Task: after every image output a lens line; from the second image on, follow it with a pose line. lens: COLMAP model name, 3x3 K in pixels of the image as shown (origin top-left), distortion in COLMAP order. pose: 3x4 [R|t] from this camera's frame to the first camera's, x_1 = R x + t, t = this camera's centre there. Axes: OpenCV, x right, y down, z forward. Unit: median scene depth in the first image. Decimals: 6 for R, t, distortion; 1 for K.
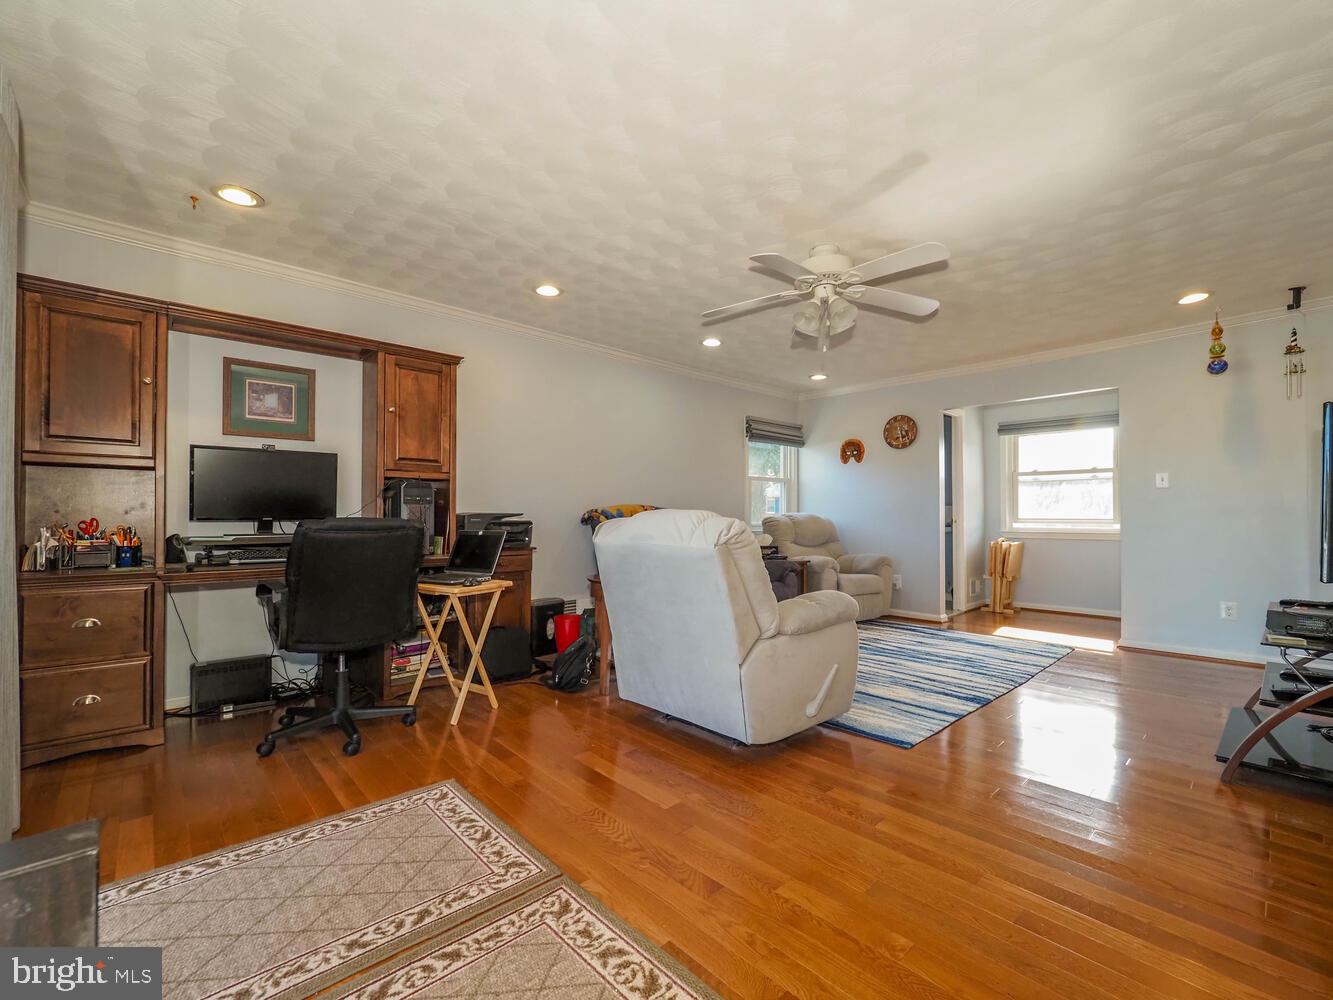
lens RADIAL K [[546.9, 0, 666.5], [0, 546.9, 500.0], [0, 0, 1]] dist [-0.000747, 0.000019]
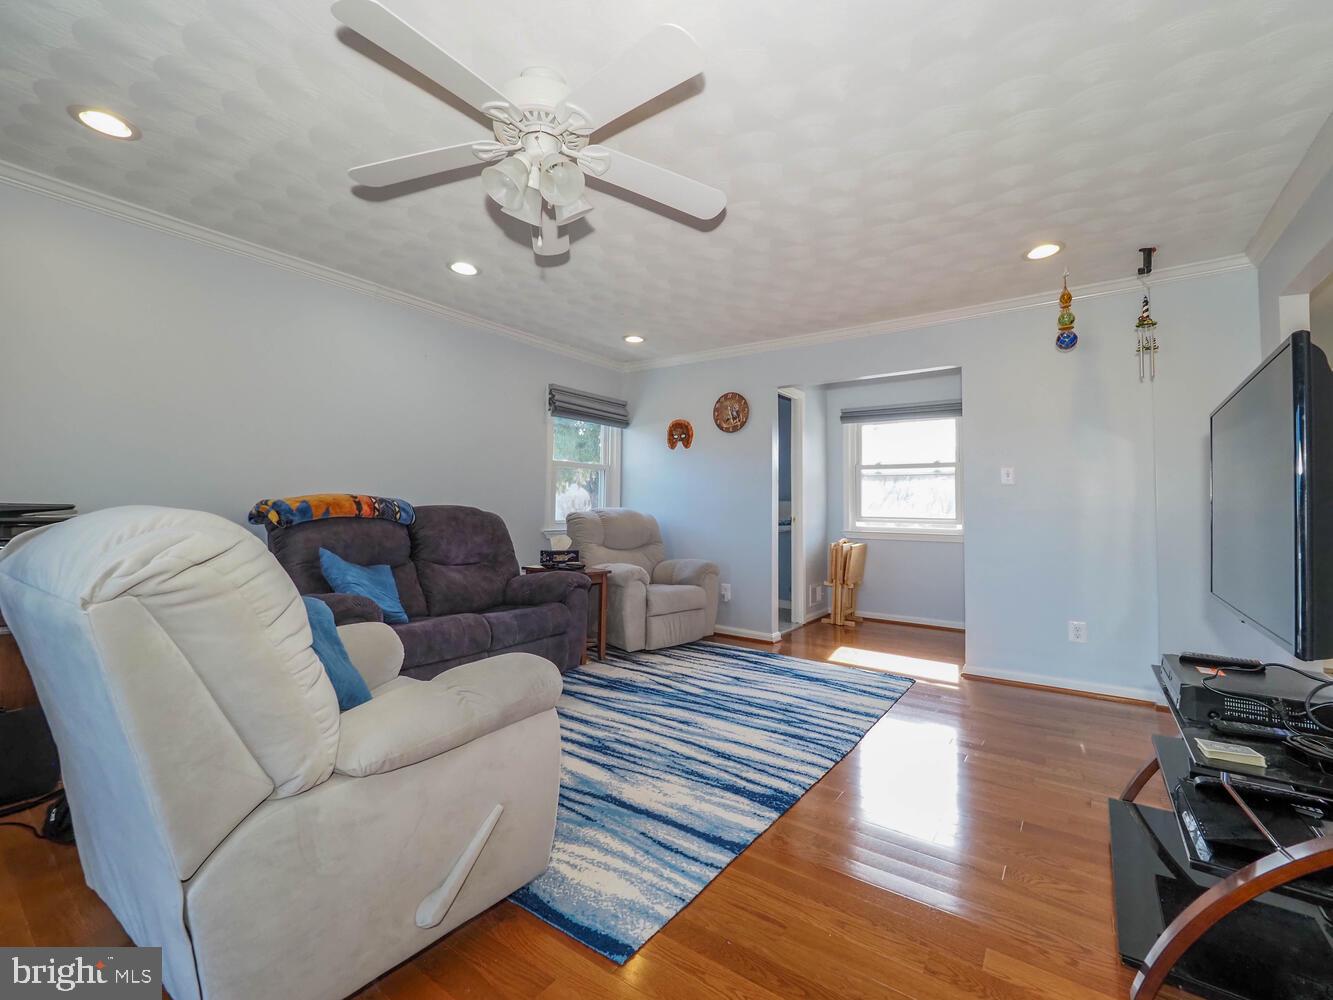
lens RADIAL K [[555.0, 0, 664.9], [0, 555.0, 473.9], [0, 0, 1]] dist [0.039360, -0.030011]
pose [[0.978072, 0.023321, 0.206955, 0.157671], [-0.016924, 0.999324, -0.032632, -0.000890], [-0.207576, 0.028414, 0.977806, 0.196447]]
